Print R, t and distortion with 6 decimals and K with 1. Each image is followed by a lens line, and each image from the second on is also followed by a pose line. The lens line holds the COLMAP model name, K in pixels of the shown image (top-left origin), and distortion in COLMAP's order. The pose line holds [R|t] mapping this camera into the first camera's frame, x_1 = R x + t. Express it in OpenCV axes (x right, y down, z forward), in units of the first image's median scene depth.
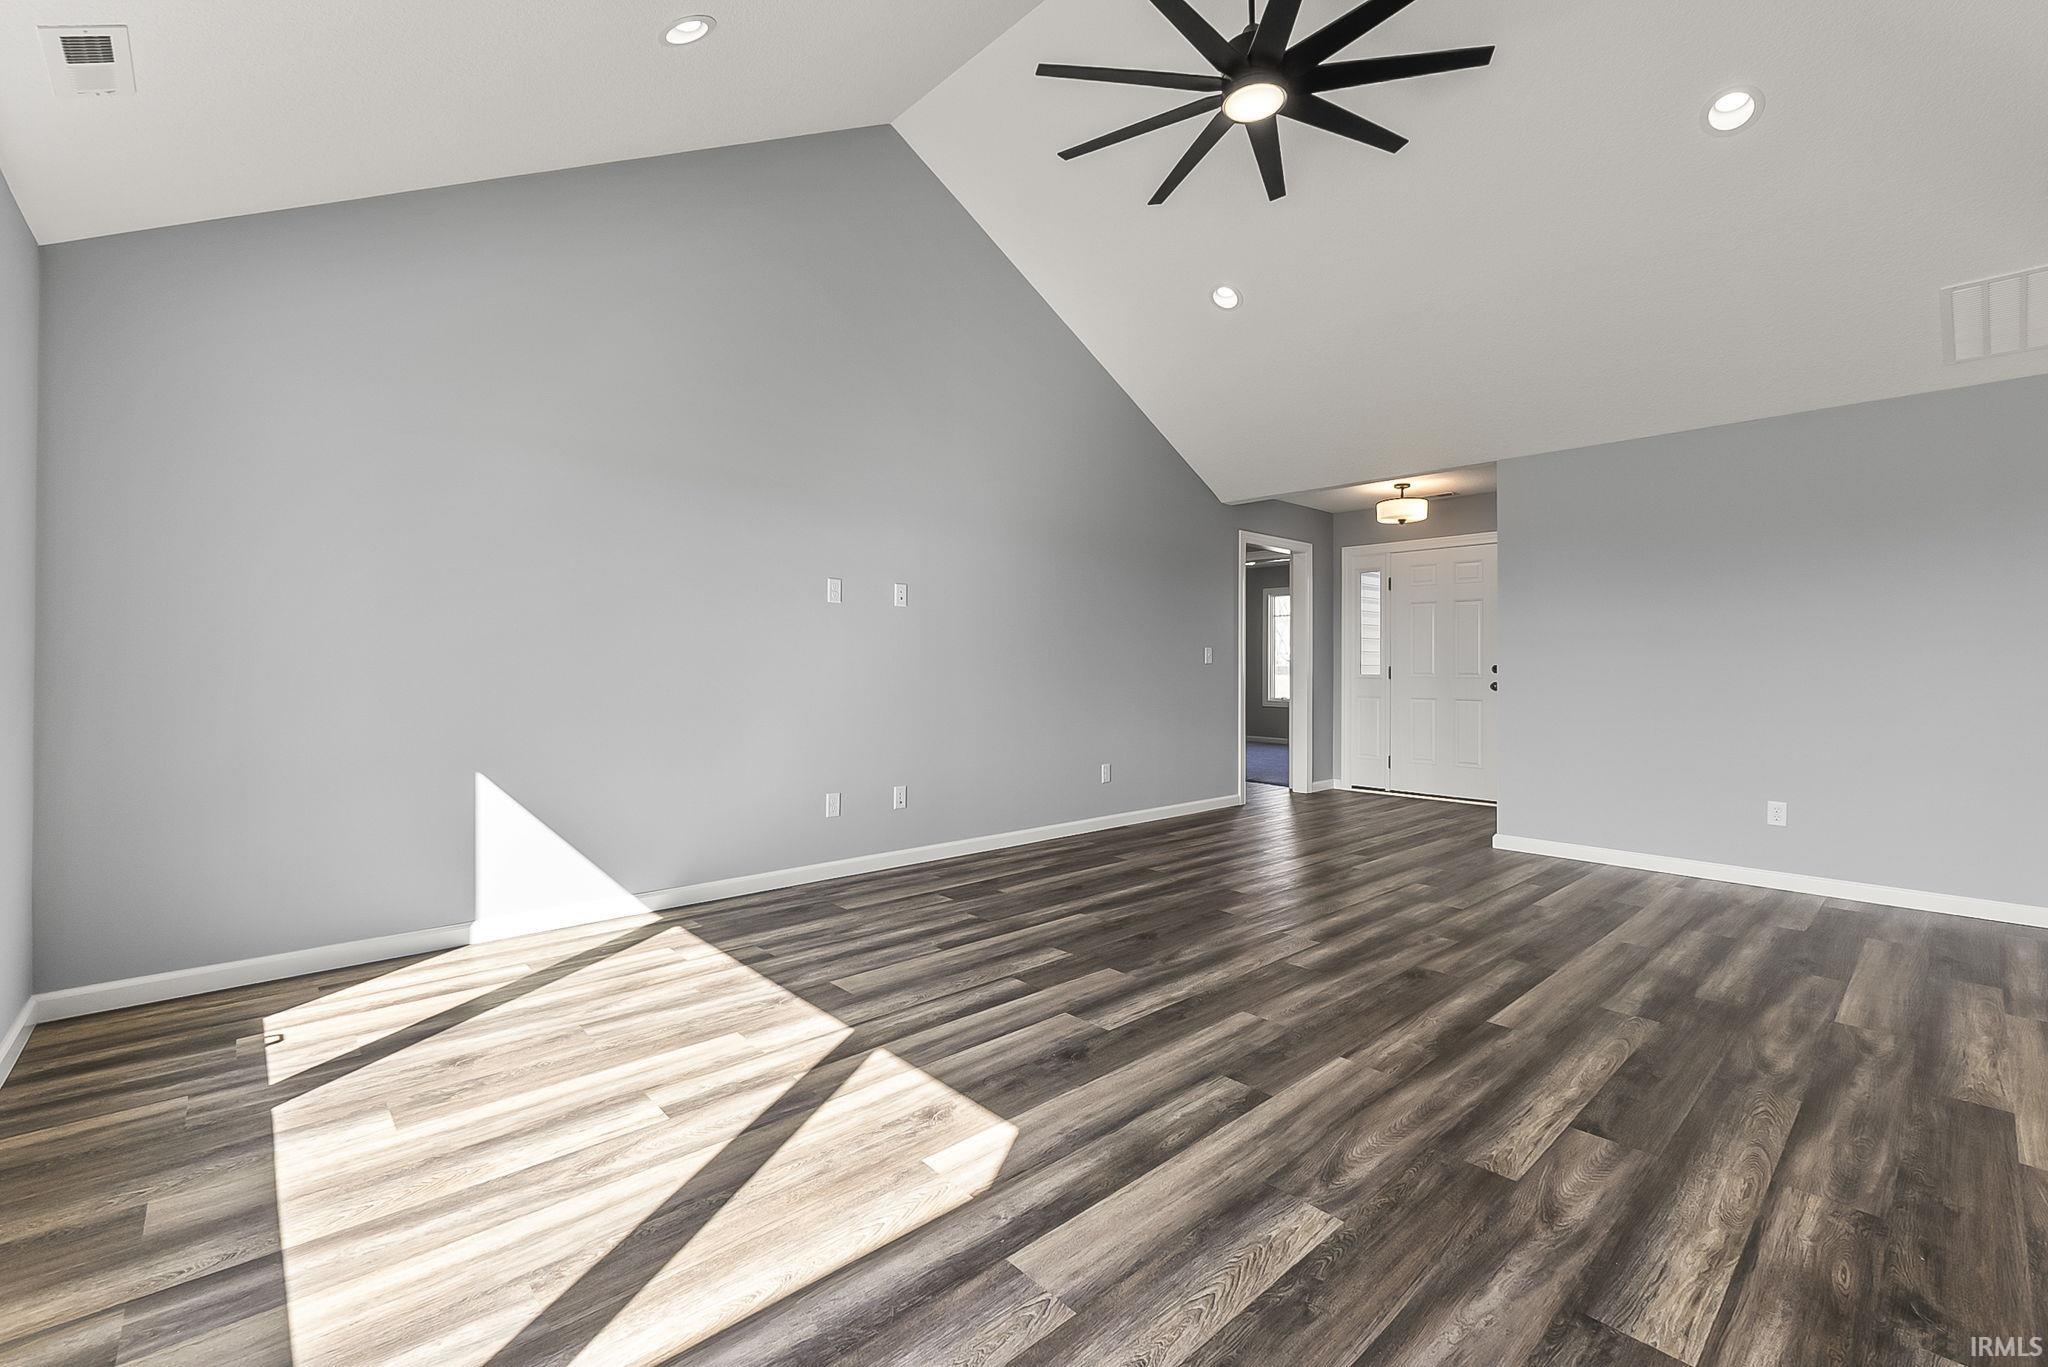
lens RADIAL K [[879.0, 0, 1017.5], [0, 879.0, 648.7], [0, 0, 1]] dist [0.000638, 0.000107]
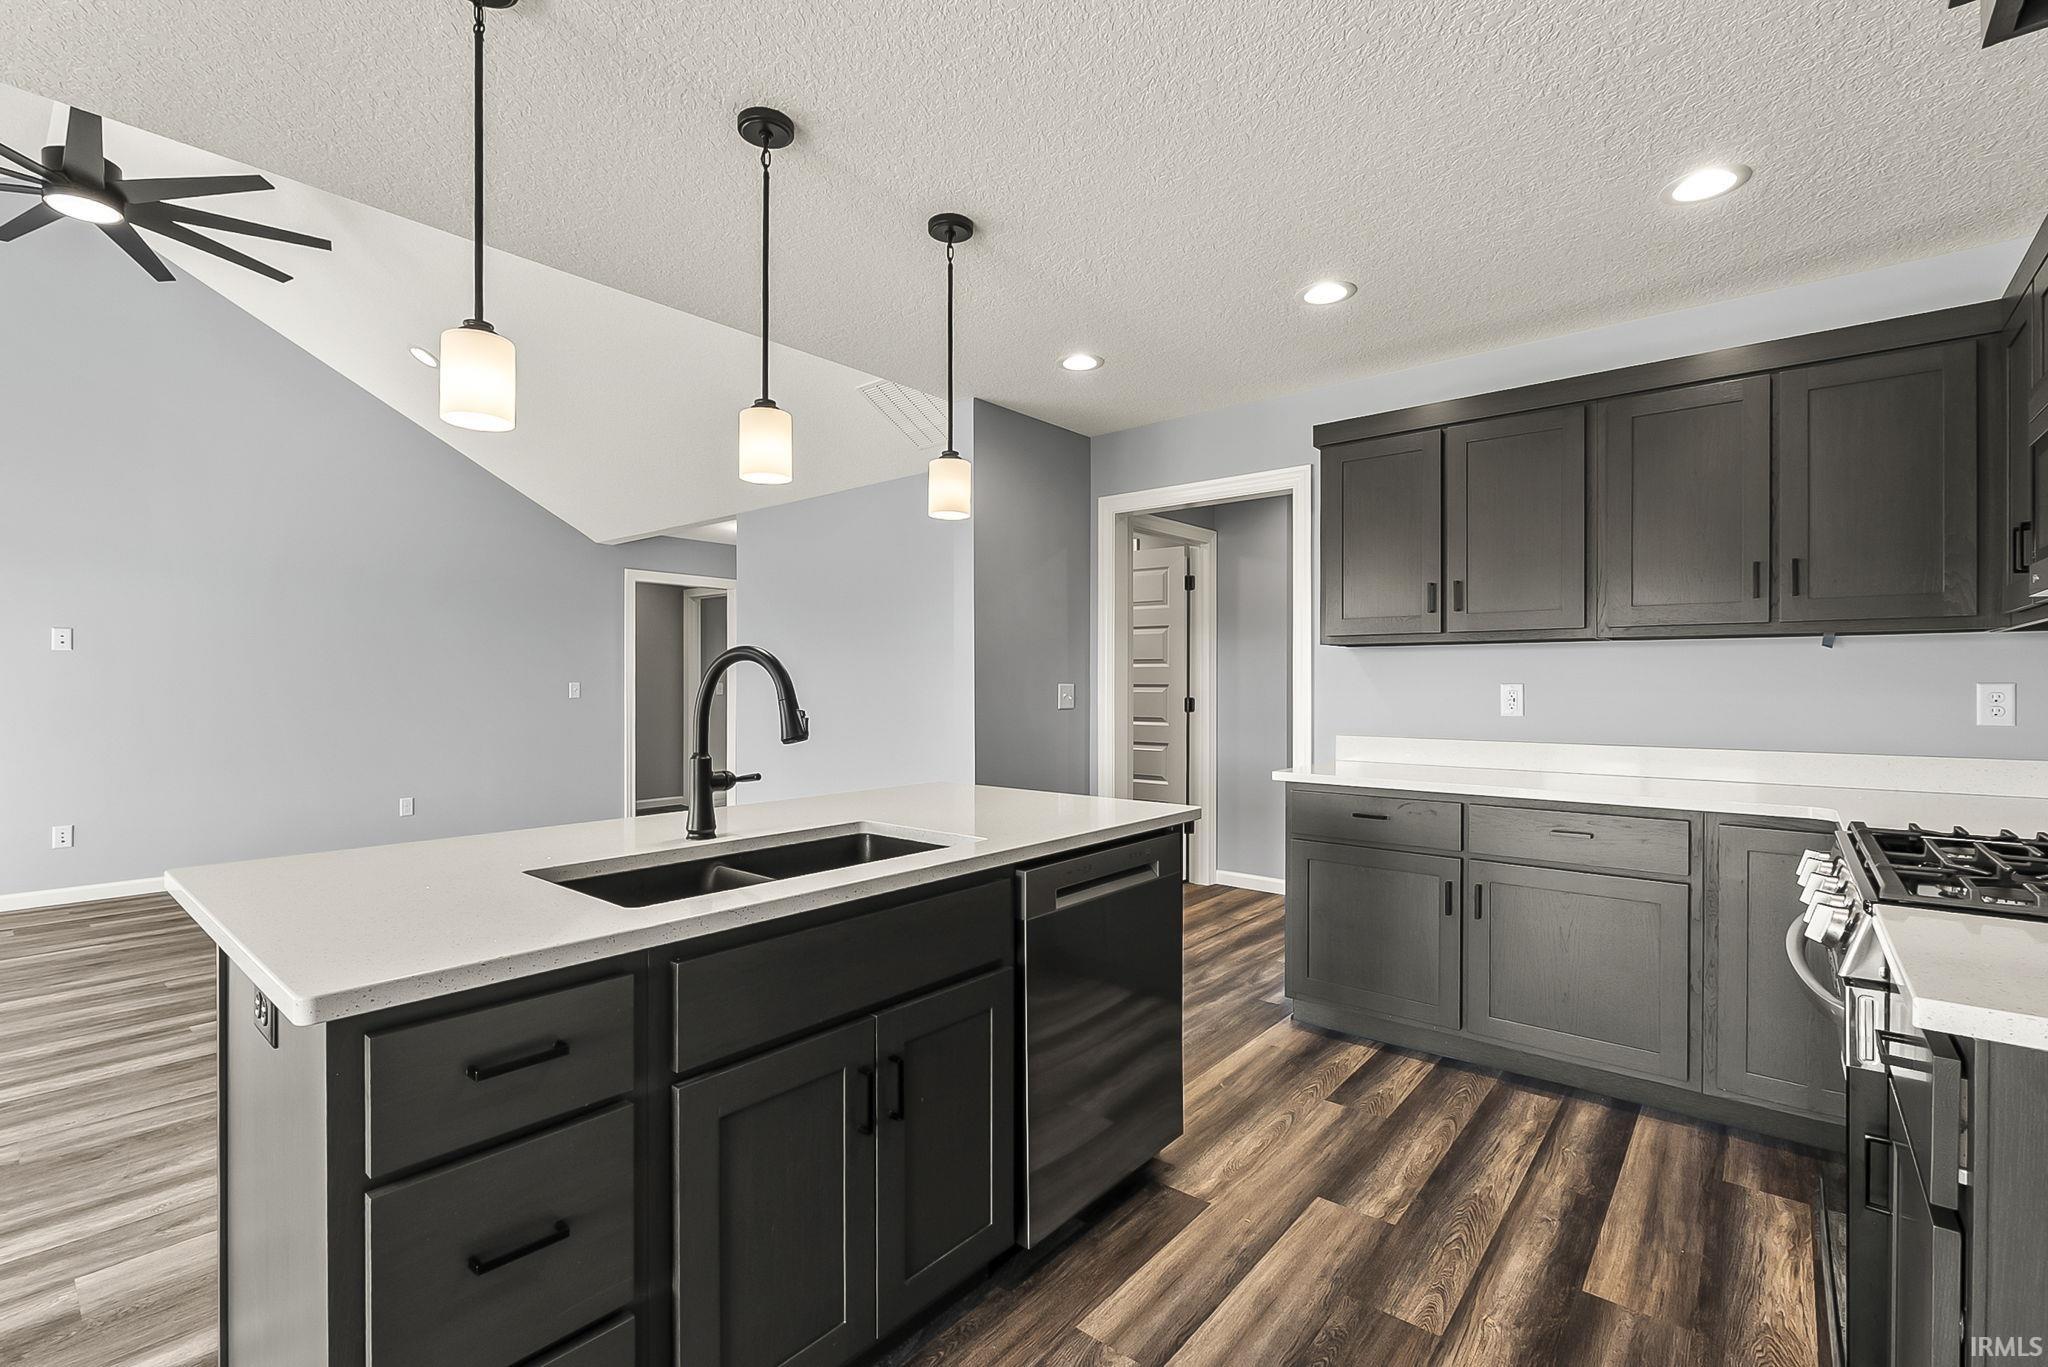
lens RADIAL K [[903.0, 0, 1019.7], [0, 903.0, 686.1], [0, 0, 1]] dist [-0.004087, -0.000605]
pose [[0.990719, -0.002274, 0.135905, 1.279286], [-0.001228, 0.999670, 0.025674, -0.054015], [-0.135918, -0.025603, 0.990389, -0.279087]]
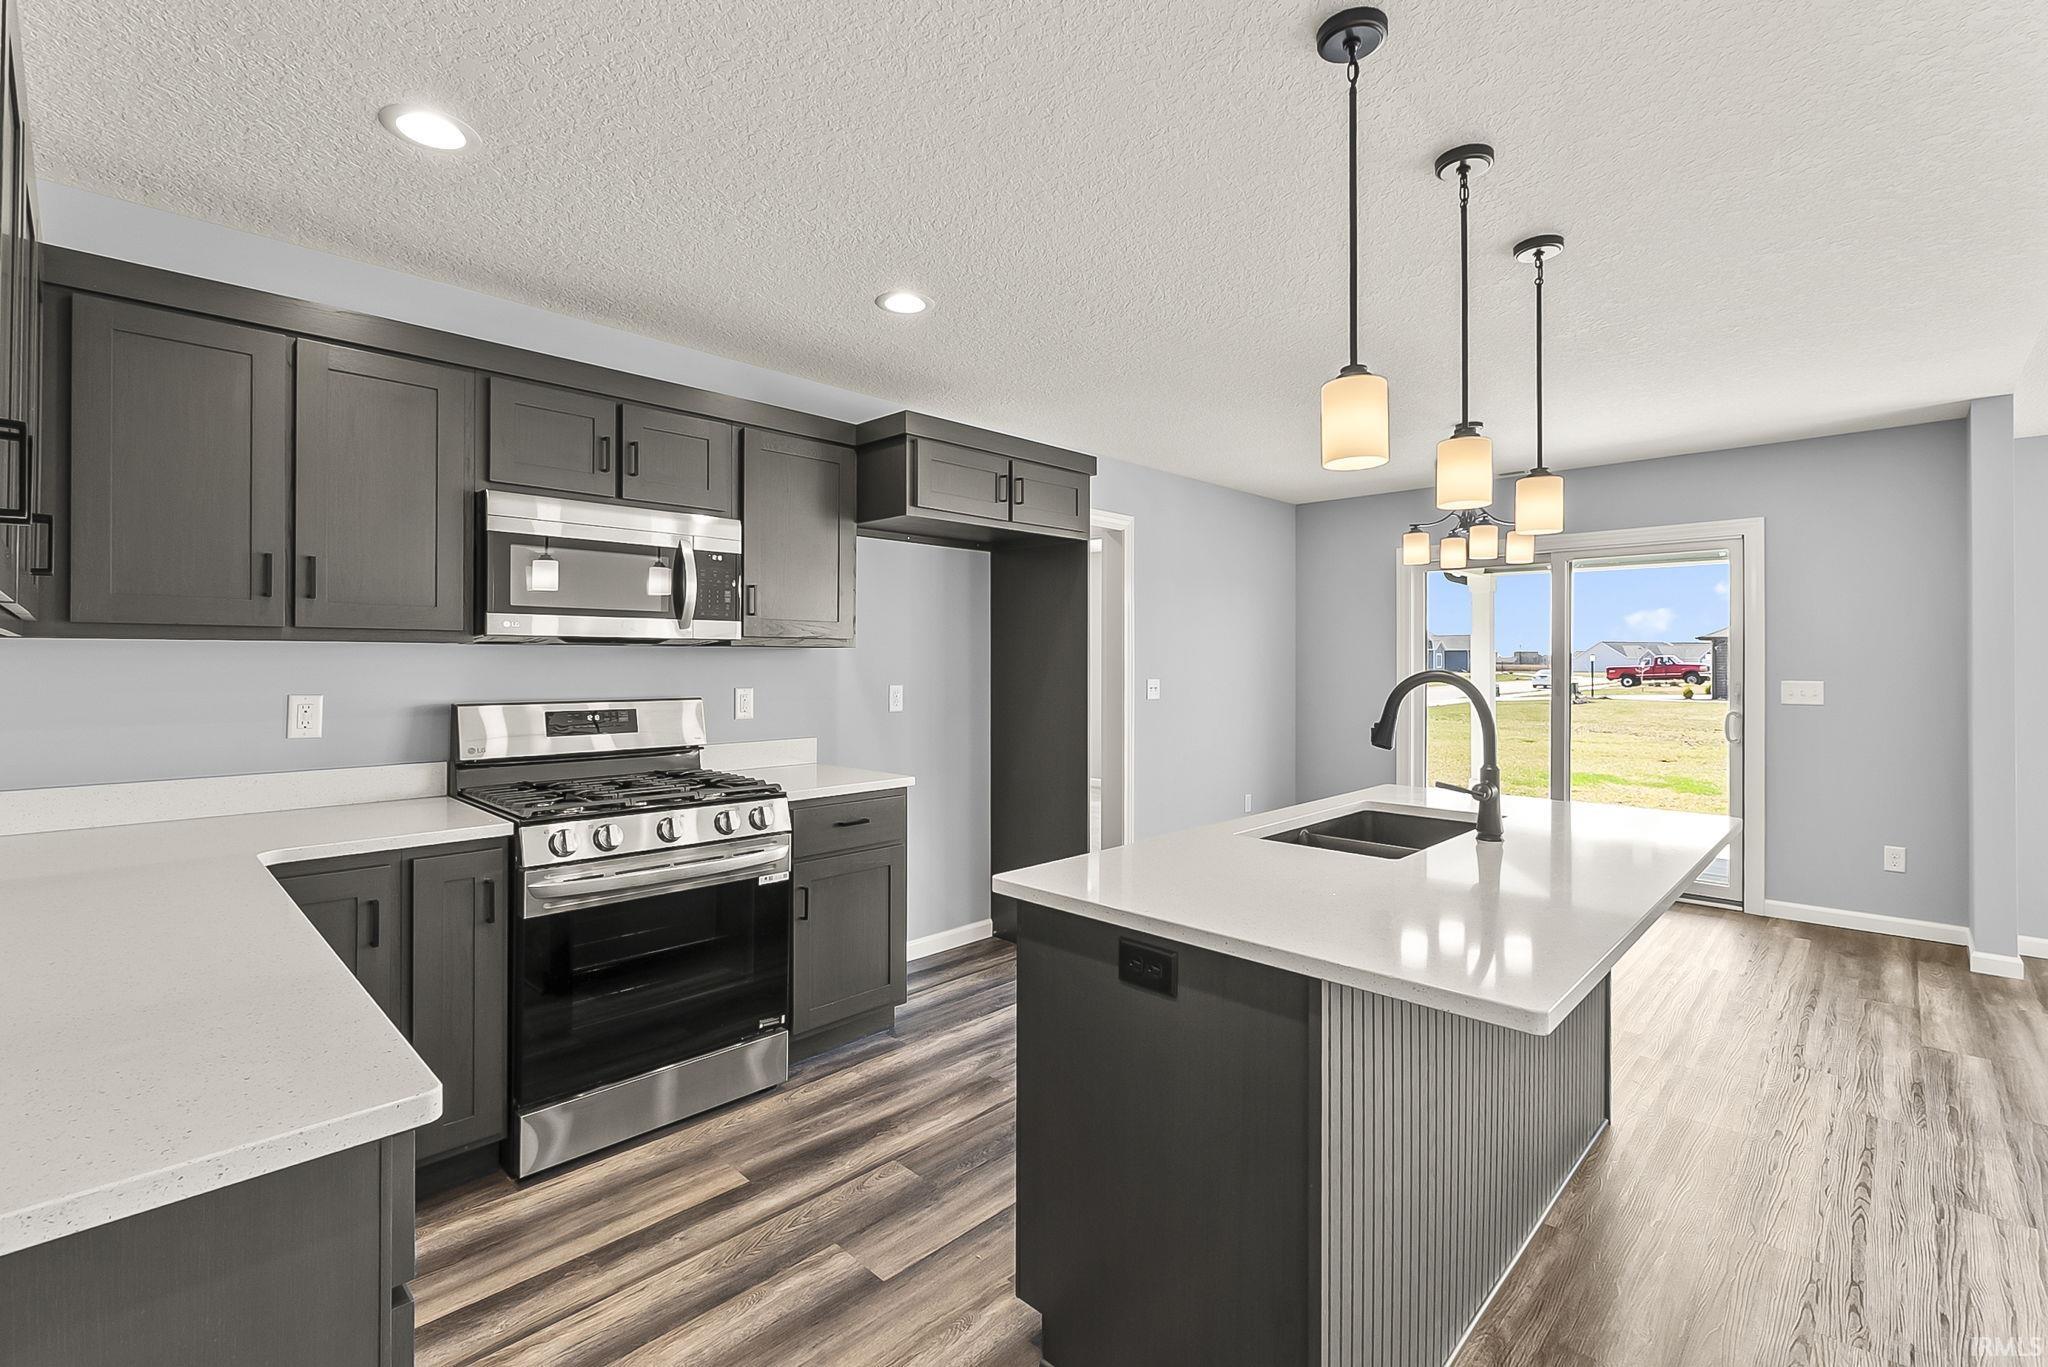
lens RADIAL K [[899.2, 0, 1031.1], [0, 899.2, 657.8], [0, 0, 1]] dist [-0.004425, -0.000697]
pose [[-0.997346, -0.005482, -0.072606, 1.553688], [-0.003541, 0.999634, -0.026836, -0.054693], [0.072726, -0.026508, -0.997000, 1.033534]]
